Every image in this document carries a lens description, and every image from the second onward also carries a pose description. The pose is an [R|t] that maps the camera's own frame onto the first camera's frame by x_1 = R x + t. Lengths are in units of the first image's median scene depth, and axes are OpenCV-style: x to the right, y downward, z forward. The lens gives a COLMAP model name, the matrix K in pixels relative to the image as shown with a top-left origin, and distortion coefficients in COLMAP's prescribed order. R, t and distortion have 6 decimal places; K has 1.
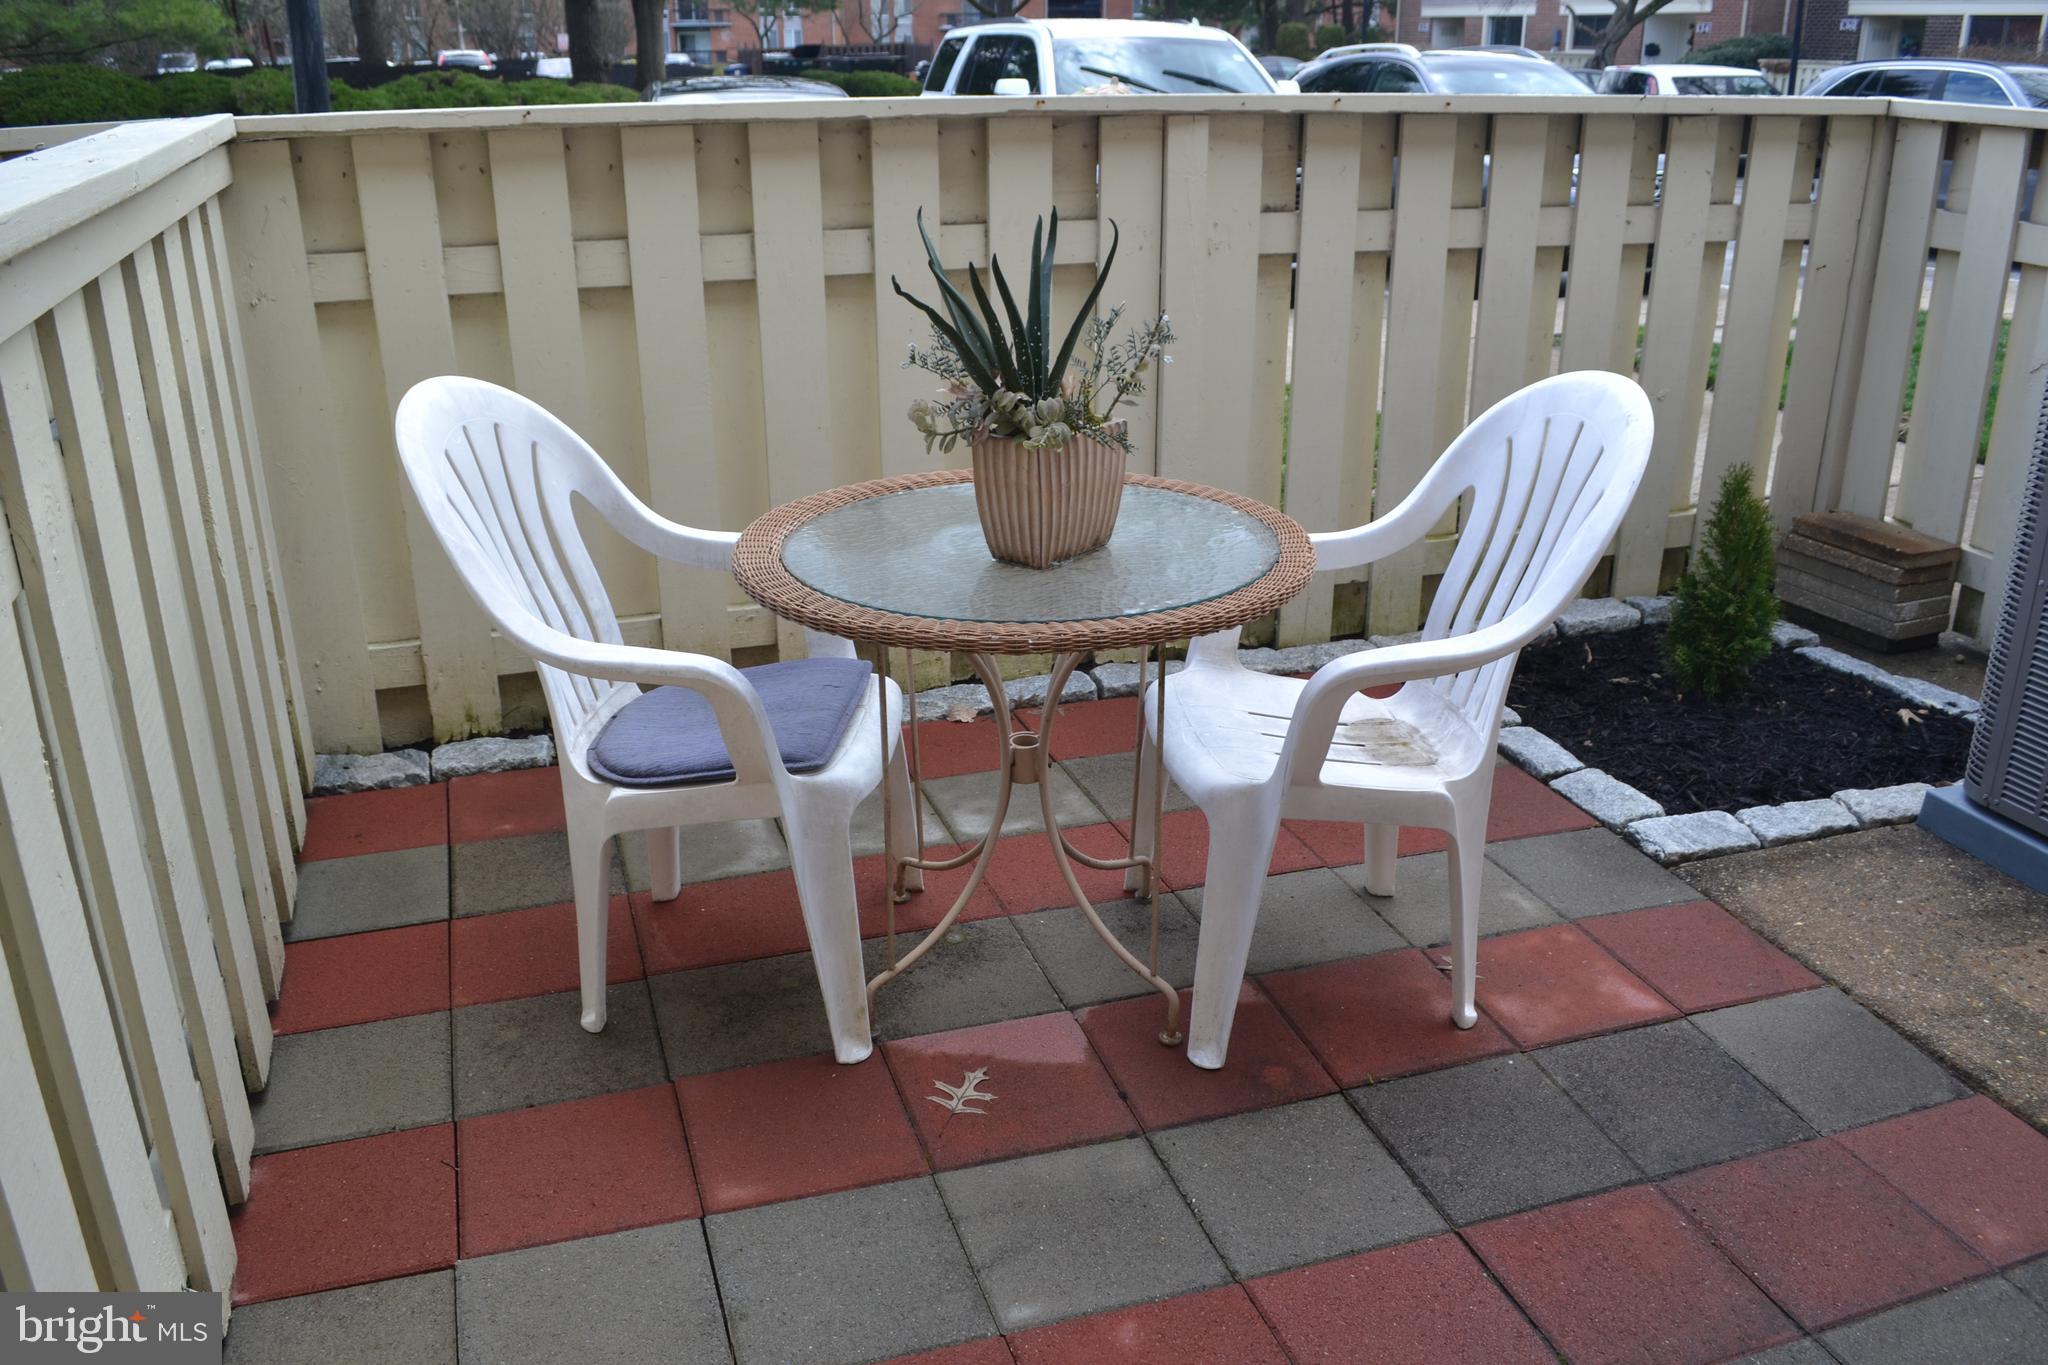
lens RADIAL K [[1607.8, 0, 1018.0], [0, 1607.8, 659.0], [0, 0, 1]] dist [-0.088942, 0.022085]
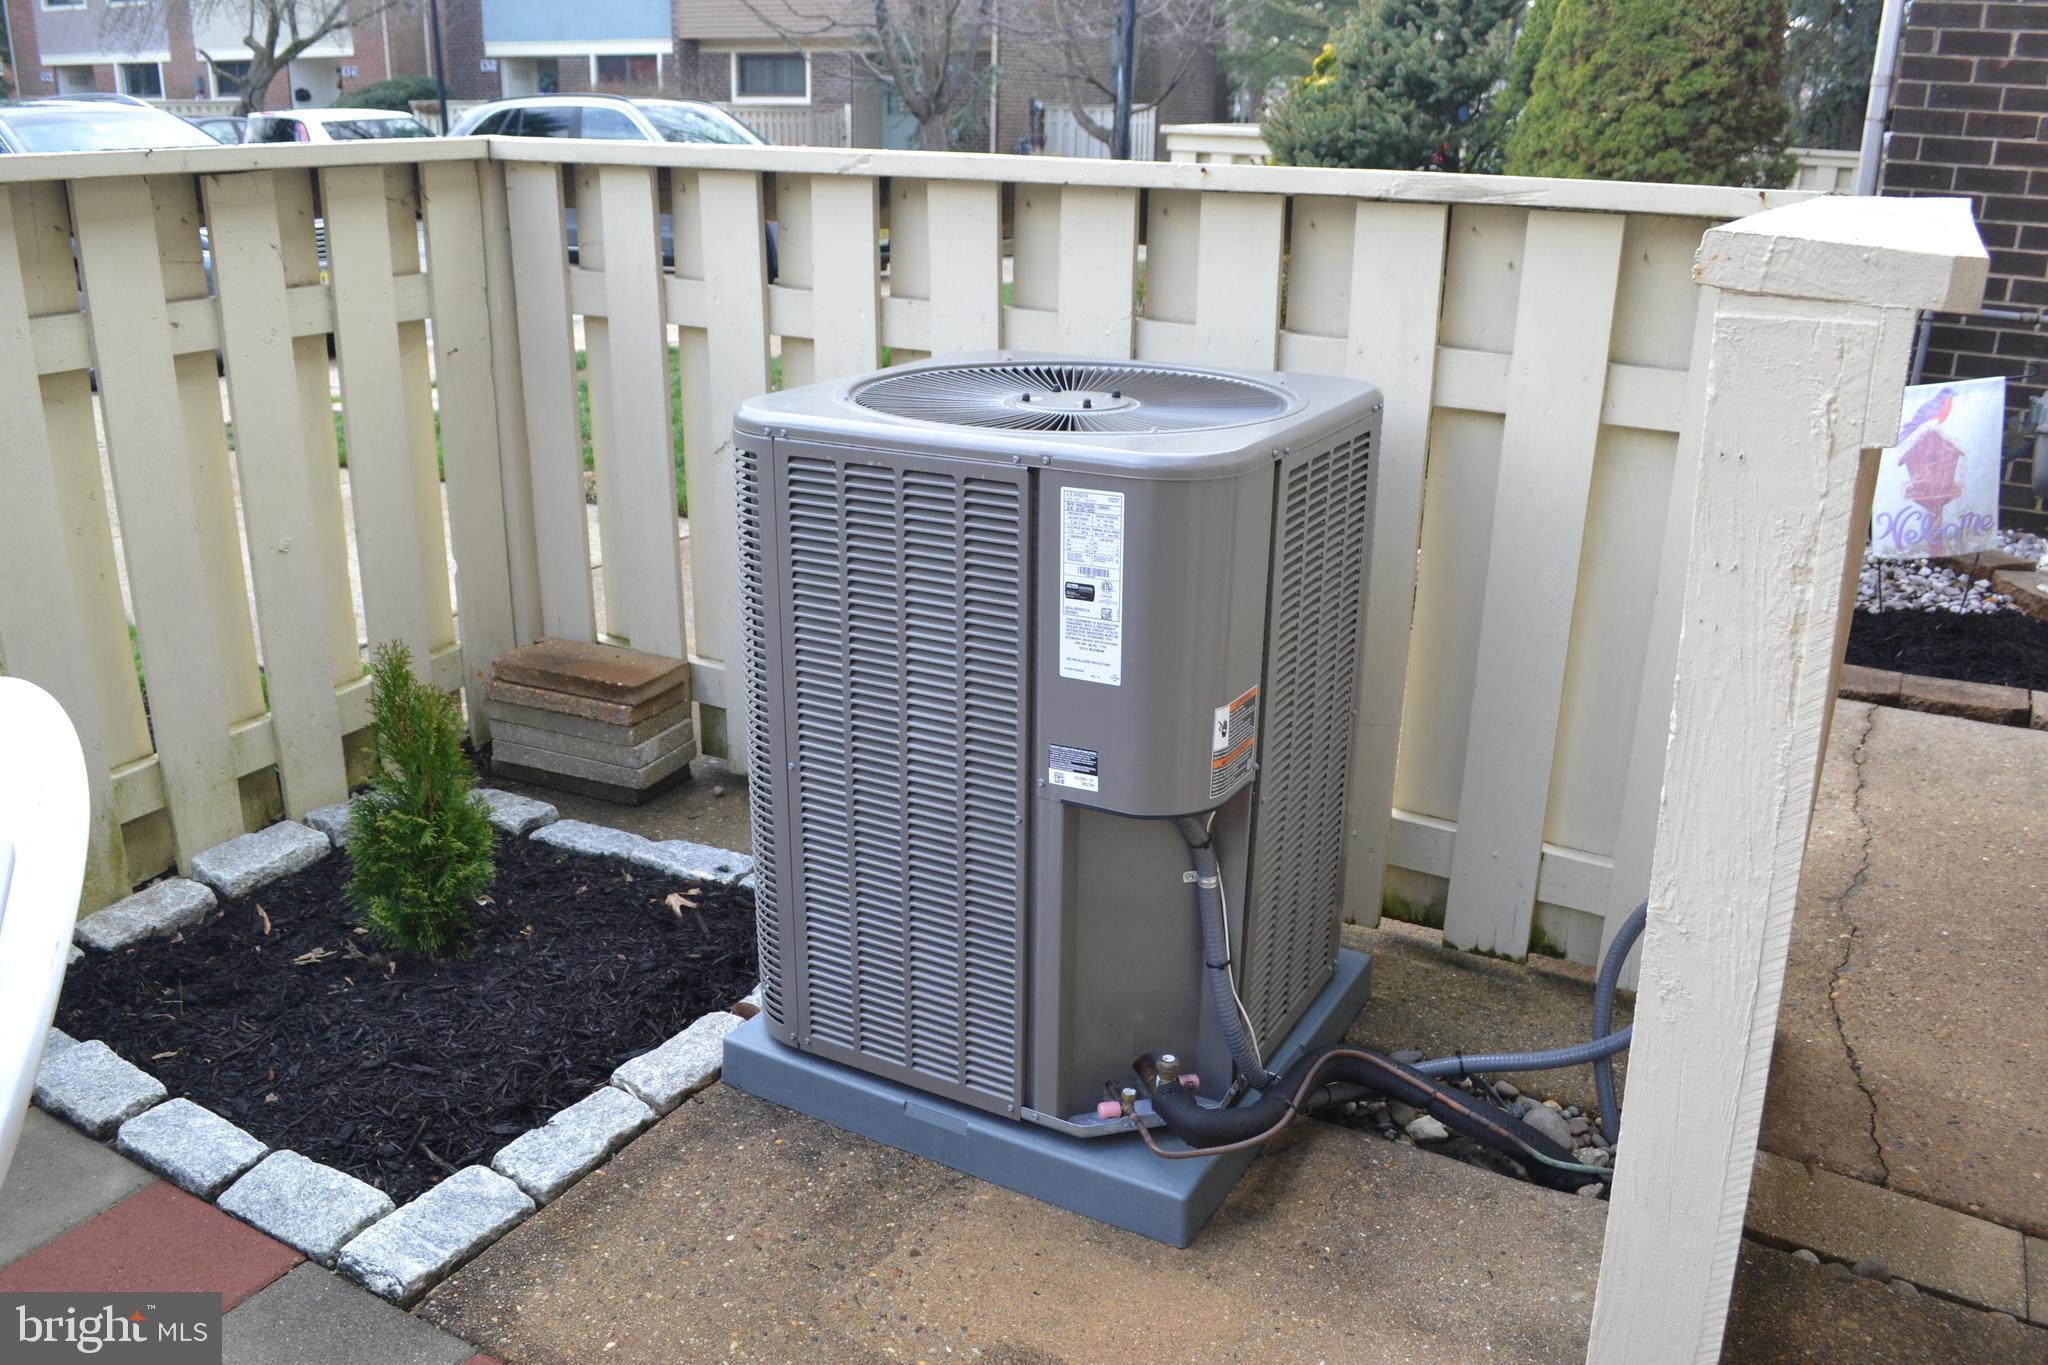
lens RADIAL K [[1607.8, 0, 1018.0], [0, 1607.8, 659.0], [0, 0, 1]] dist [-0.088942, 0.022085]
pose [[0.723108, -0.212185, 0.657337, 0.165493], [0.229106, 0.971454, 0.061551, -0.085754], [-0.651632, 0.106092, 0.751079, 0.234515]]
